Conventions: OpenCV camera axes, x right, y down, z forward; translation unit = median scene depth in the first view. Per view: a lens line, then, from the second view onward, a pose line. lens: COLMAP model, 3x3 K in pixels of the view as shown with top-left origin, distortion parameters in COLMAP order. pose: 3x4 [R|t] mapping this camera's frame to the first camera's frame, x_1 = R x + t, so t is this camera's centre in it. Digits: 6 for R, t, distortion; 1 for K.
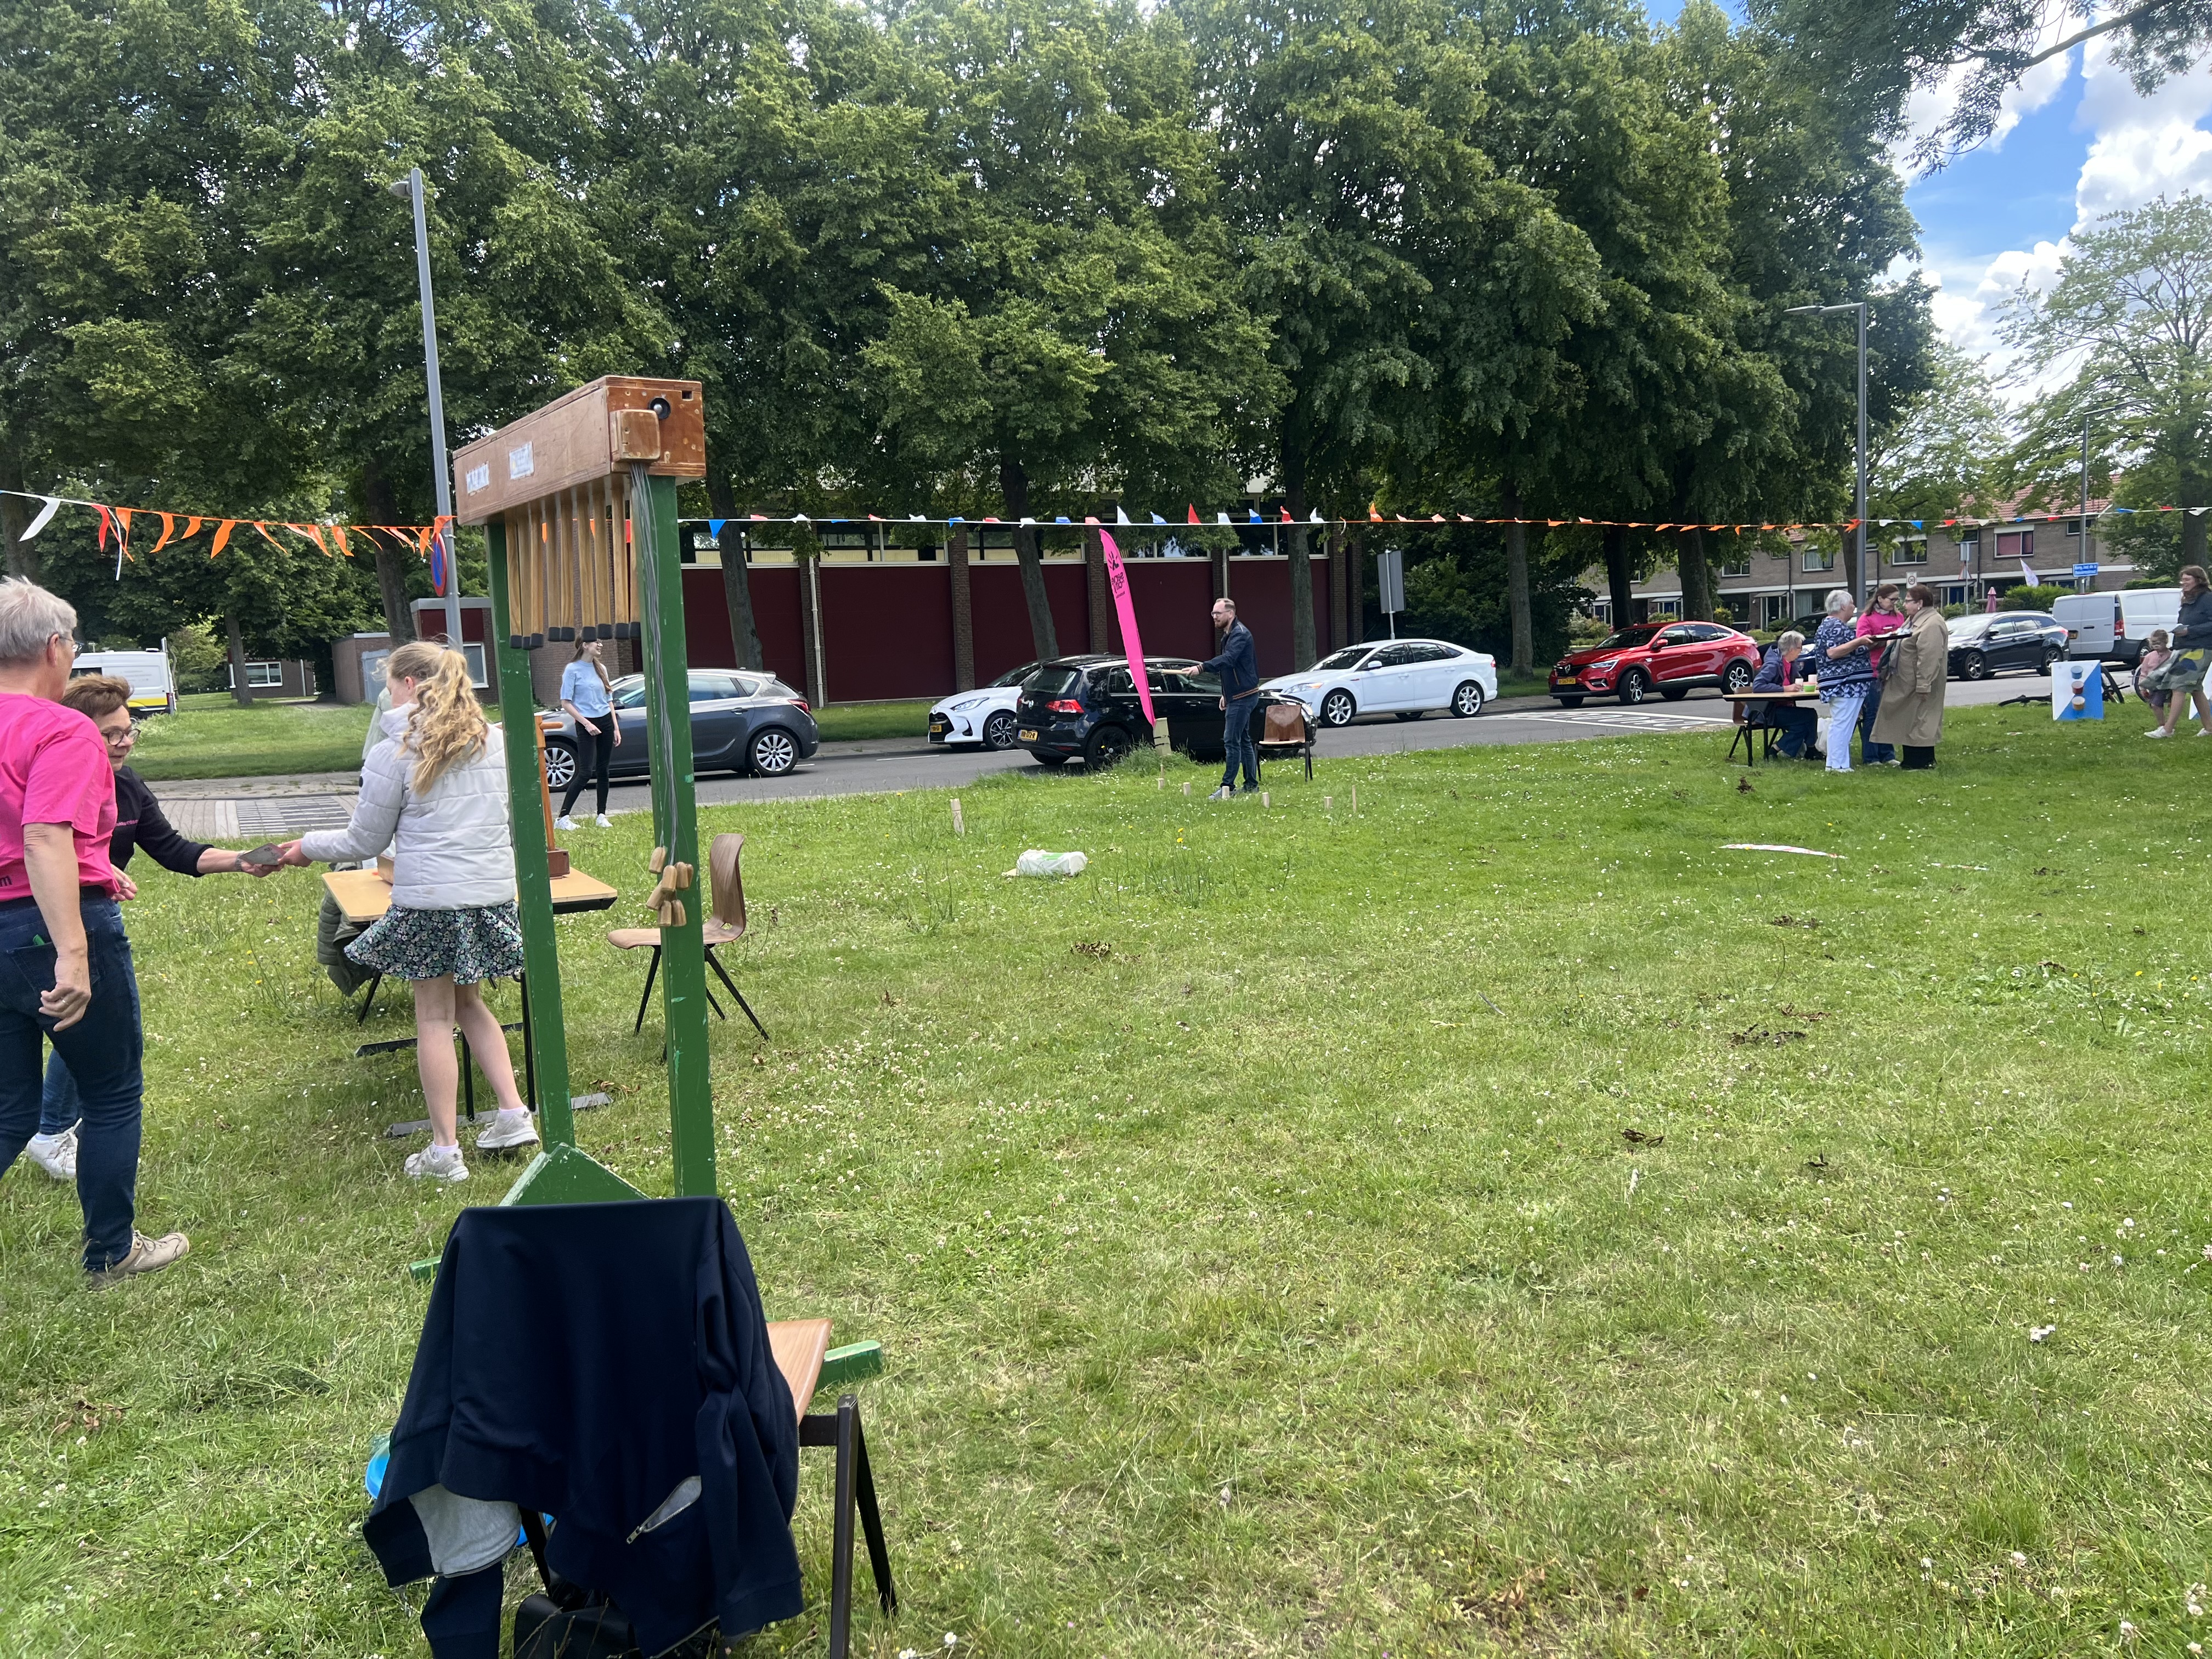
lens RADIAL K [[1624.9, 0, 1118.0], [0, 1624.9, 828.2], [0, 0, 1]] dist [0.004709, 0.005130]
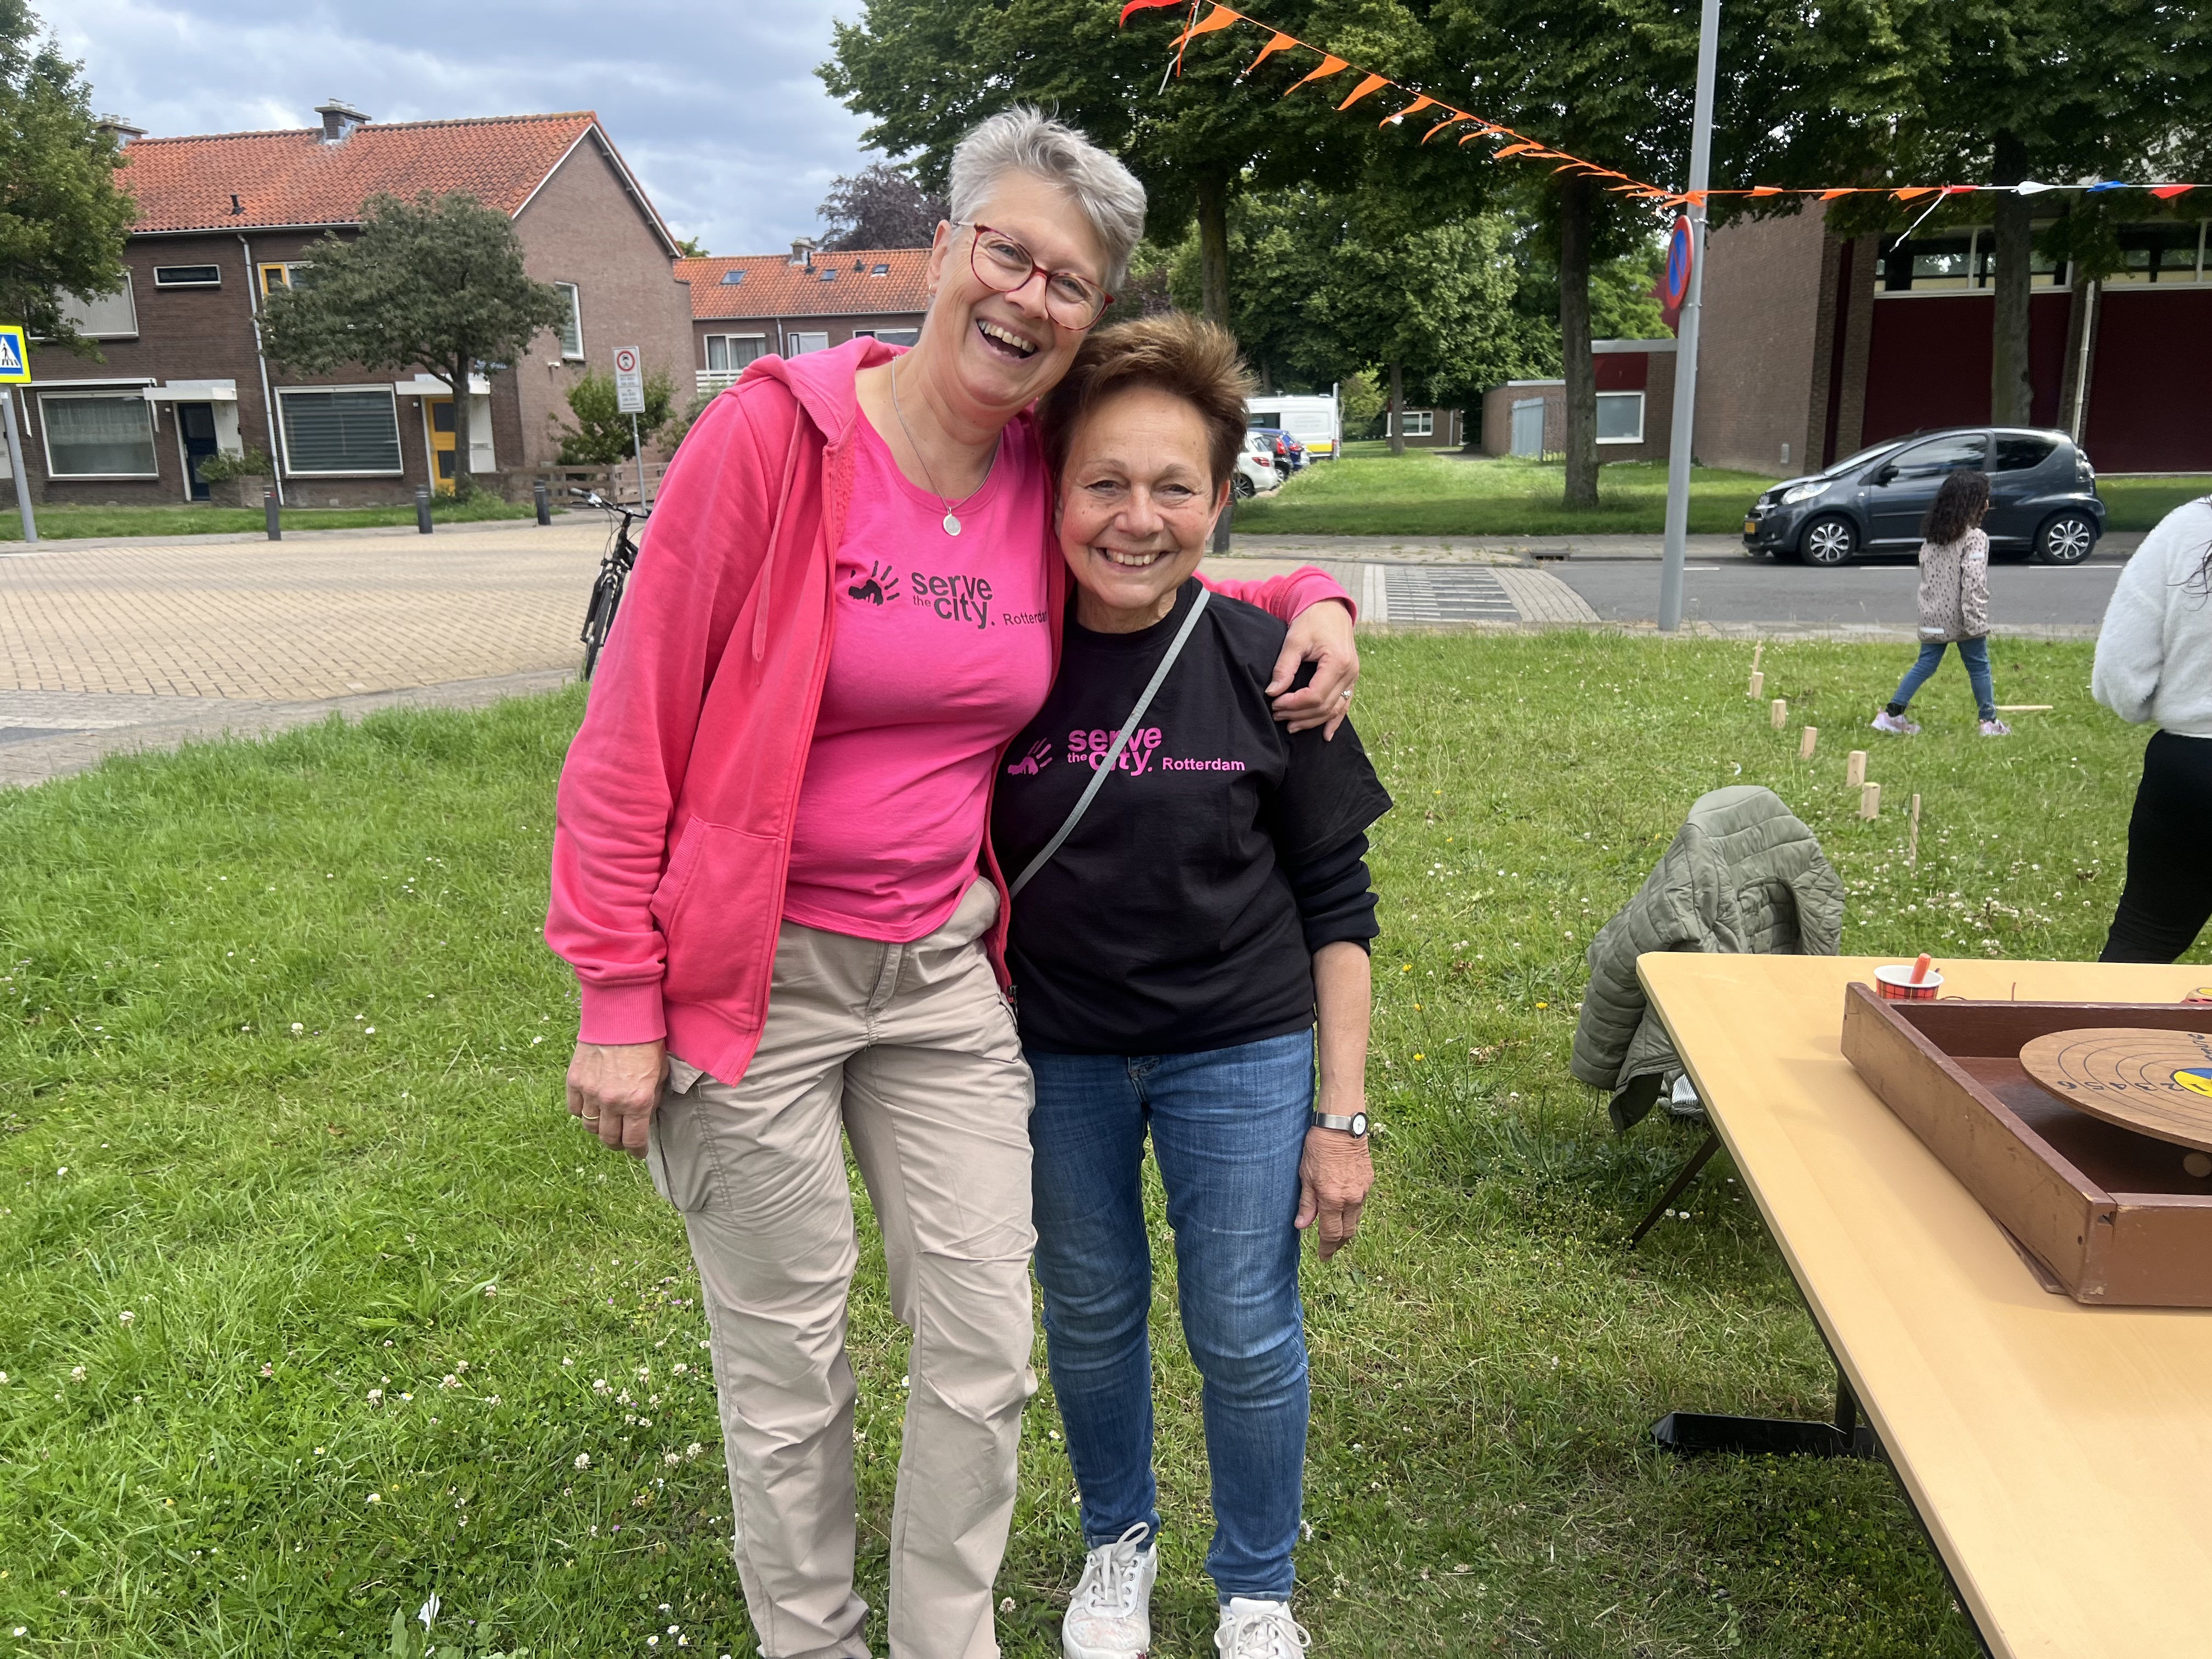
lens RADIAL K [[1624.9, 0, 1112.6], [0, 1624.9, 817.9], [0, 0, 1]] dist [0.004709, 0.005130]
pose [[0.790259, 0.165568, -0.589981, -0.057702], [-0.082251, 0.982754, 0.165621, -0.007945], [0.607228, -0.082357, 0.790248, 0.100586]]
